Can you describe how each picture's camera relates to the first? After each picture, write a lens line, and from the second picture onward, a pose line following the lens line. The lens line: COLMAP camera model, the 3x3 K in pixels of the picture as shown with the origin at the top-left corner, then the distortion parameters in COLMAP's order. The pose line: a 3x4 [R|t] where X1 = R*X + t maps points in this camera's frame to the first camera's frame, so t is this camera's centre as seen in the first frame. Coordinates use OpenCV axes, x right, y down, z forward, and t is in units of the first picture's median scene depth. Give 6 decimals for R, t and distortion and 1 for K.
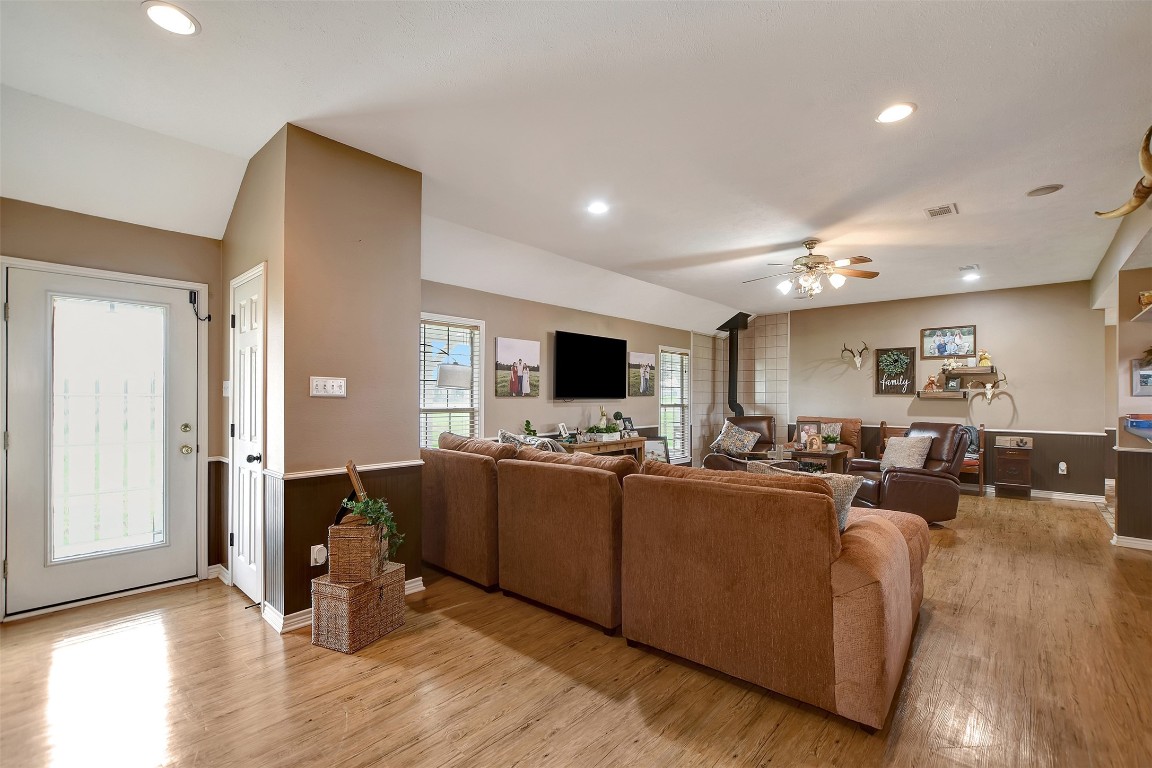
lens RADIAL K [[507.6, 0, 567.9], [0, 507.6, 398.9], [0, 0, 1]] dist [-0.016918, 0.002752]
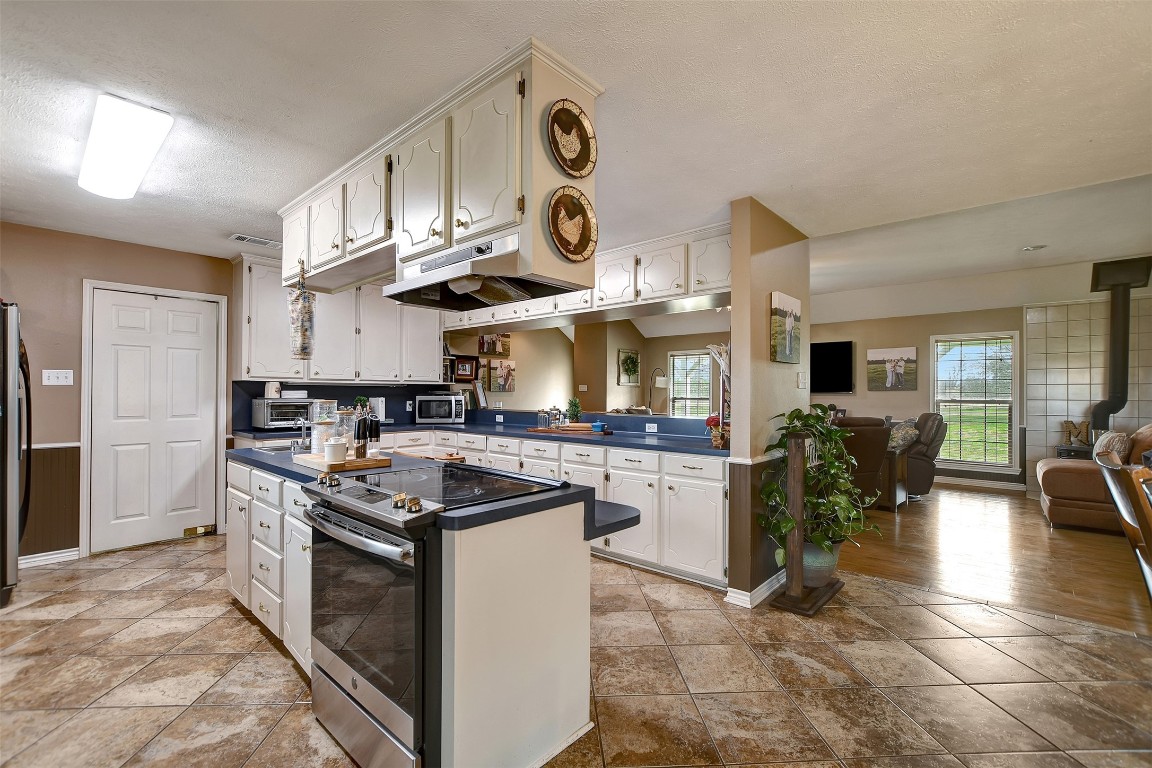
lens RADIAL K [[507.6, 0, 564.3], [0, 507.6, 384.5], [0, 0, 1]] dist [-0.016918, 0.002752]
pose [[-0.009419, -0.021649, -0.999721, 1.249111], [-0.008323, 0.999733, -0.021570, 0.009996], [0.999921, 0.008117, -0.009596, 0.387315]]
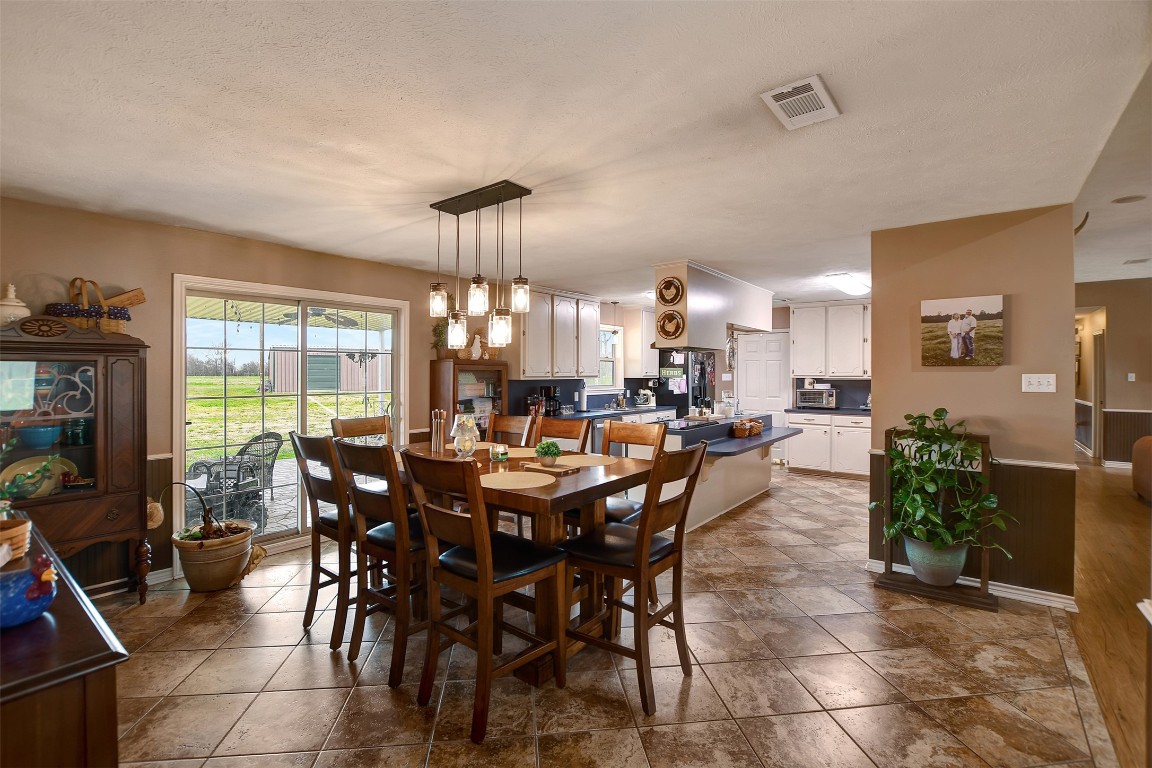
lens RADIAL K [[507.6, 0, 598.5], [0, 507.6, 369.9], [0, 0, 1]] dist [-0.016918, 0.002752]
pose [[-0.995075, -0.006225, -0.098930, 1.151406], [-0.005886, 0.999976, -0.003719, -0.015249], [0.098951, -0.003118, -0.995087, 1.015686]]
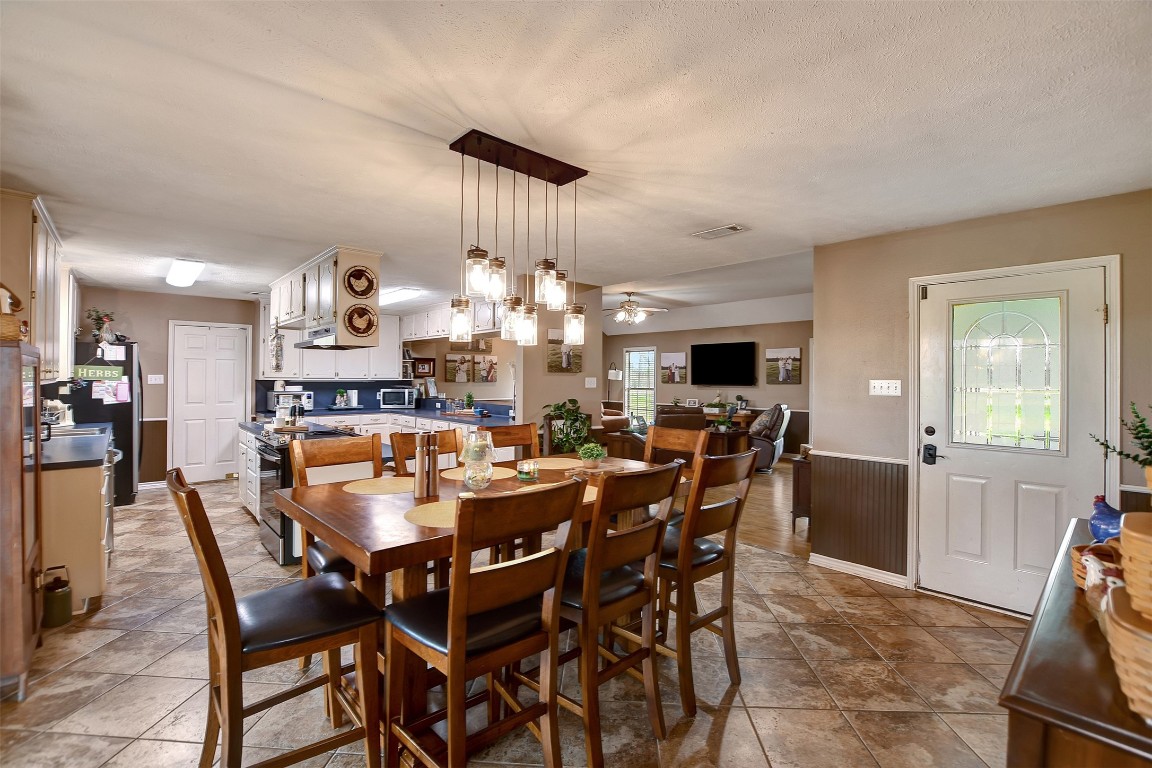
lens RADIAL K [[507.6, 0, 550.6], [0, 507.6, 376.0], [0, 0, 1]] dist [-0.016918, 0.002752]
pose [[-0.138240, -0.007076, -0.990373, 1.521497], [-0.011645, 0.999917, -0.005519, -0.013000], [0.990330, 0.010770, -0.138311, 0.672570]]
